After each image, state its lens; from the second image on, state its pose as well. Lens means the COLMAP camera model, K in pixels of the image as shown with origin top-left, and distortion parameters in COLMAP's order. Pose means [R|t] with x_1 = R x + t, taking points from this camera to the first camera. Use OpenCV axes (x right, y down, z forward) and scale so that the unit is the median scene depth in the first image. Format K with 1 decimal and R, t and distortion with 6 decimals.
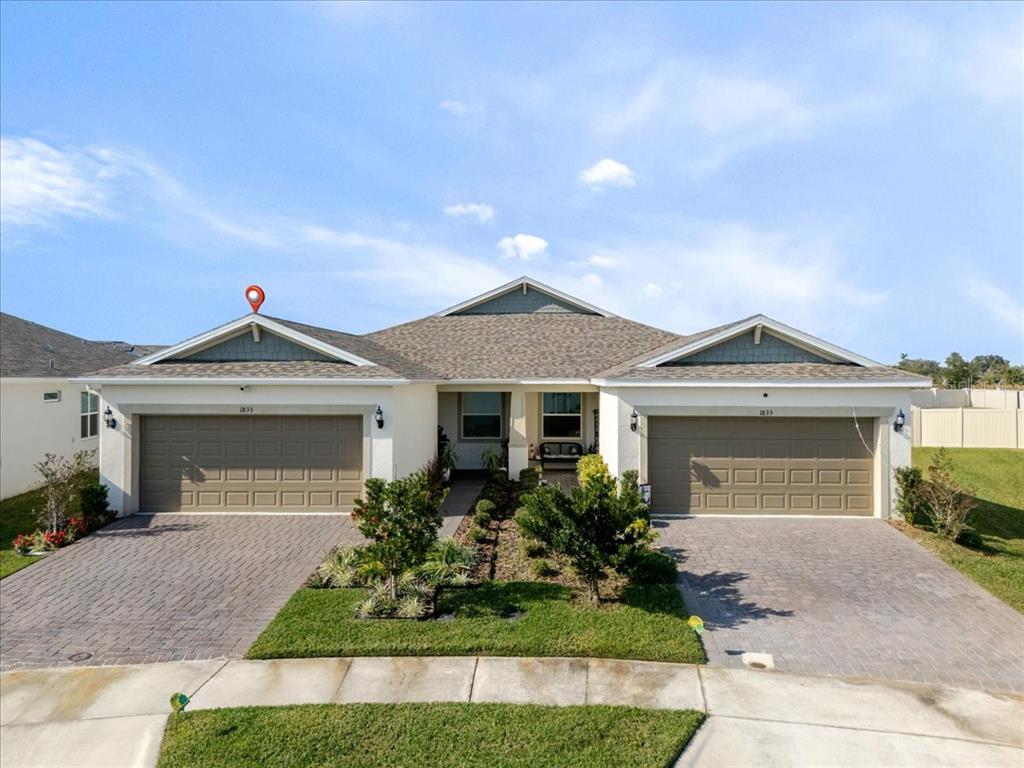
lens RADIAL K [[787.7, 0, 556.6], [0, 787.7, 379.5], [0, 0, 1]] dist [0.001338, 0.006854]
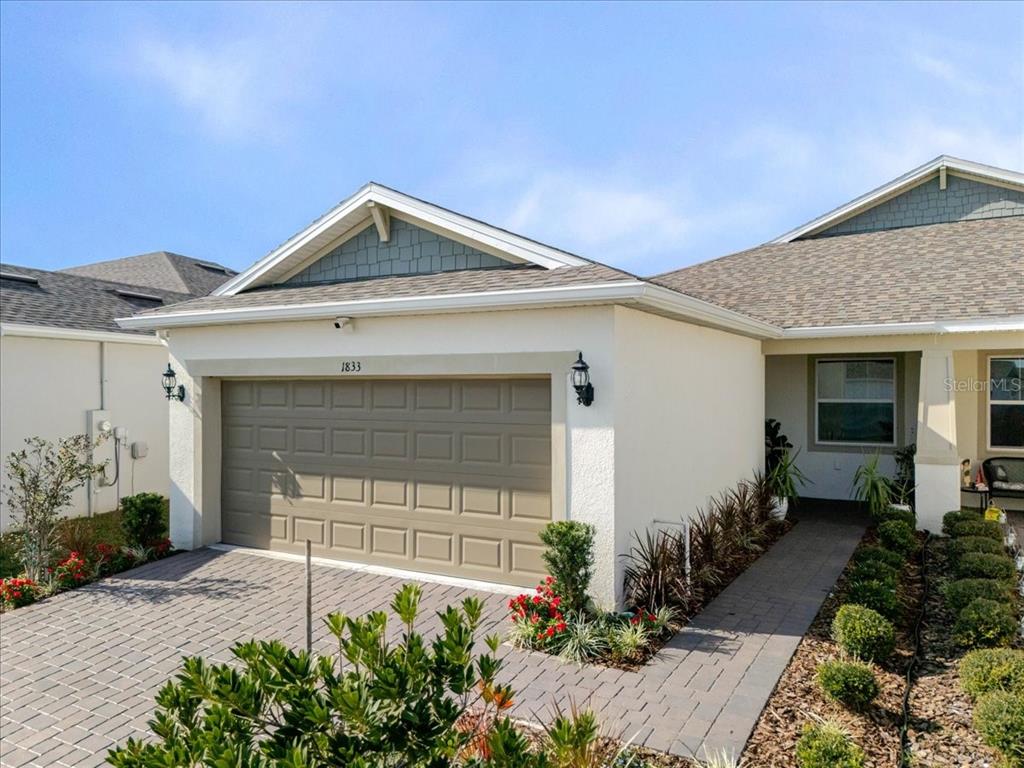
lens RADIAL K [[756.7, 0, 511.4], [0, 756.7, 390.3], [0, 0, 1]] dist [0.040831, -0.002075]
pose [[0.865666, -0.000644, -0.500622, -0.051741], [0.001583, 0.999998, 0.001451, 0.051382], [0.500620, -0.002048, 0.865665, 0.601194]]
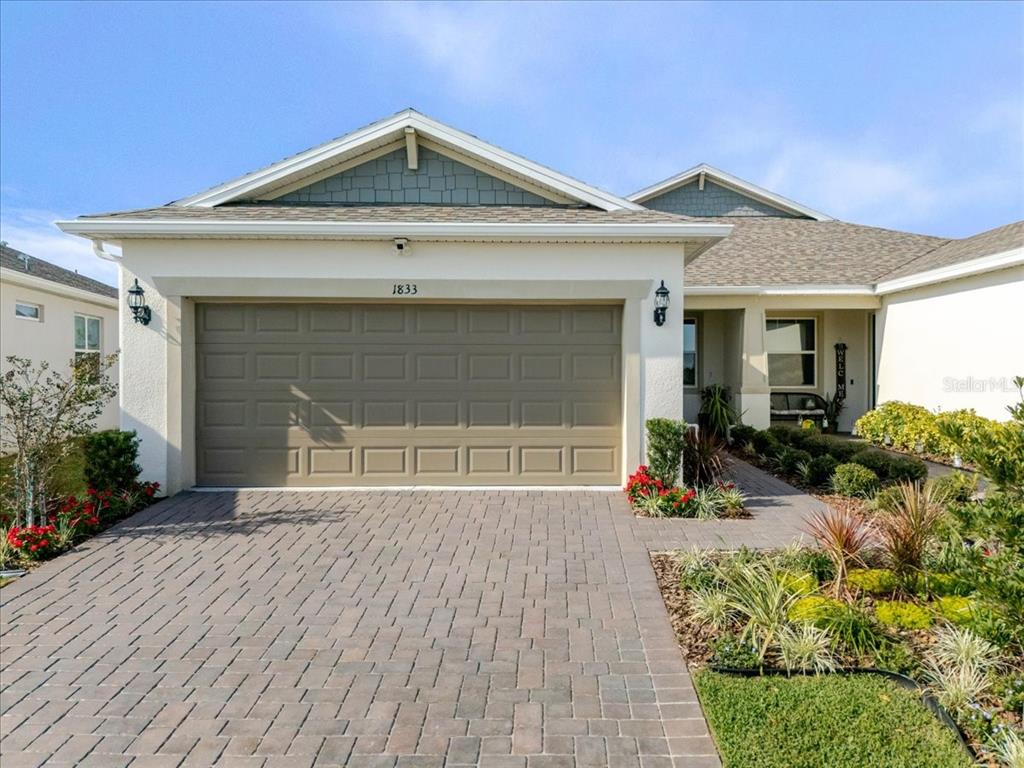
lens RADIAL K [[779.7, 0, 548.4], [0, 779.7, 383.8], [0, 0, 1]] dist [0.033588, -0.007970]
pose [[0.999977, -0.001255, 0.006676, -0.292016], [0.001172, 0.999922, 0.012423, 0.091152], [-0.006691, -0.012415, 0.999901, 0.467004]]
